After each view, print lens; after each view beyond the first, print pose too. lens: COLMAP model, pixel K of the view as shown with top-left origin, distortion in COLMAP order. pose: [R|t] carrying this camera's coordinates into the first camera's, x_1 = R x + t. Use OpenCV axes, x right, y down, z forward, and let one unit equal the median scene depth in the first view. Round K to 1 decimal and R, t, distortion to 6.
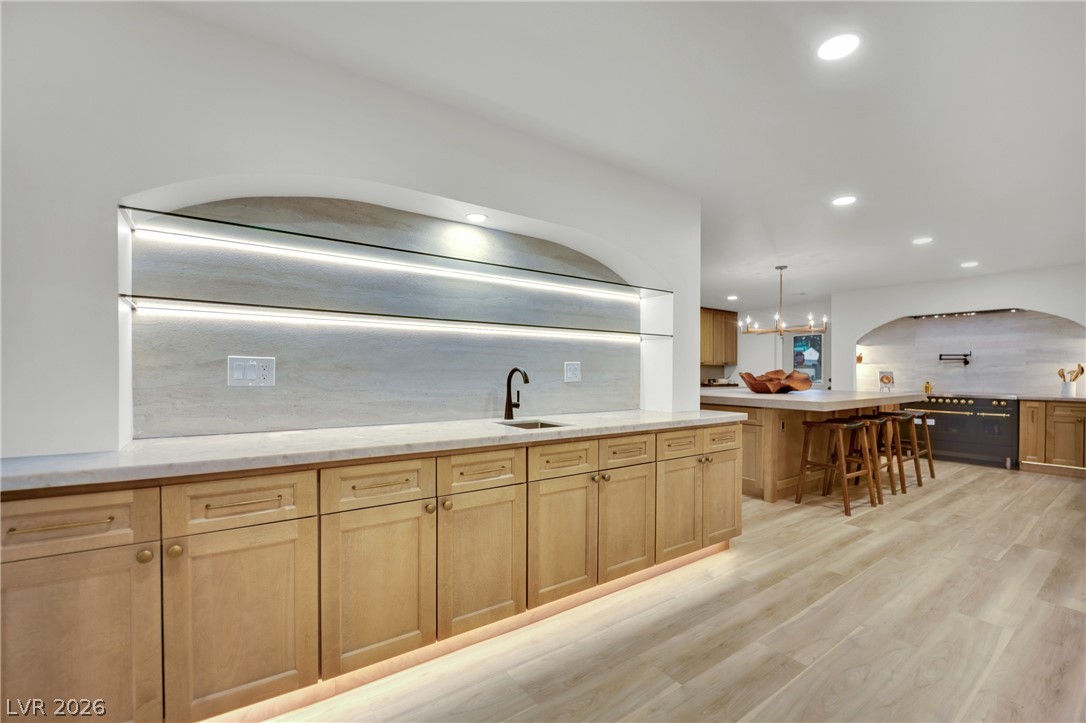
lens RADIAL K [[447.9, 0, 556.7], [0, 447.9, 374.3], [0, 0, 1]] dist [-0.025188, 0.001286]
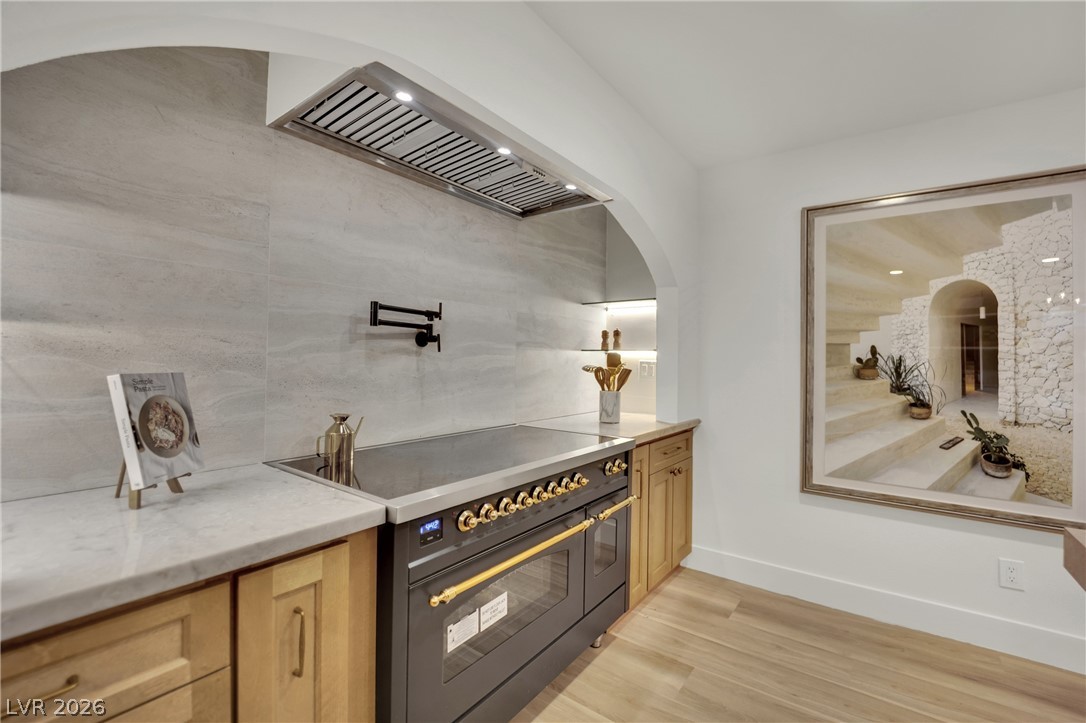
lens RADIAL K [[447.5, 0, 550.1], [0, 447.5, 352.9], [0, 0, 1]] dist [-0.026116, 0.001198]
pose [[-0.283766, 0.007290, 0.958866, 0.641036], [-0.009785, 0.999897, -0.010498, -0.015466], [-0.958844, -0.012361, -0.283665, 1.047646]]
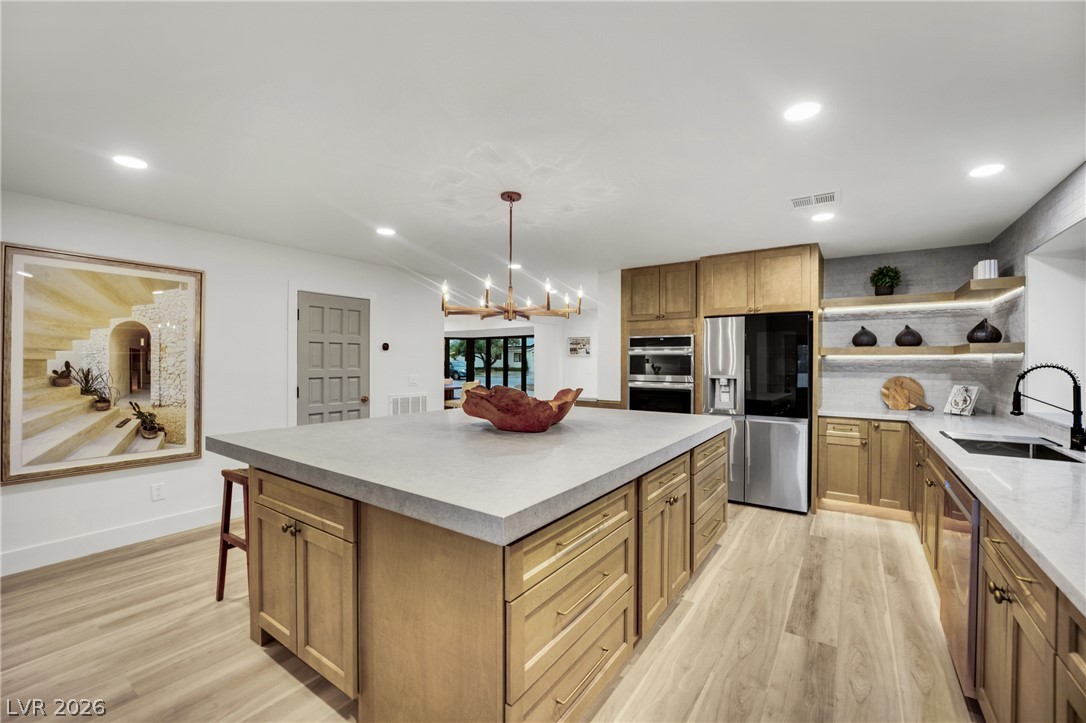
lens RADIAL K [[447.5, 0, 535.2], [0, 447.5, 360.0], [0, 0, 1]] dist [-0.026116, 0.001198]
pose [[-0.952027, -0.011319, -0.305806, 0.570293], [-0.012975, 0.999910, 0.003385, -0.035495], [0.305740, 0.007191, -0.952088, 1.288762]]
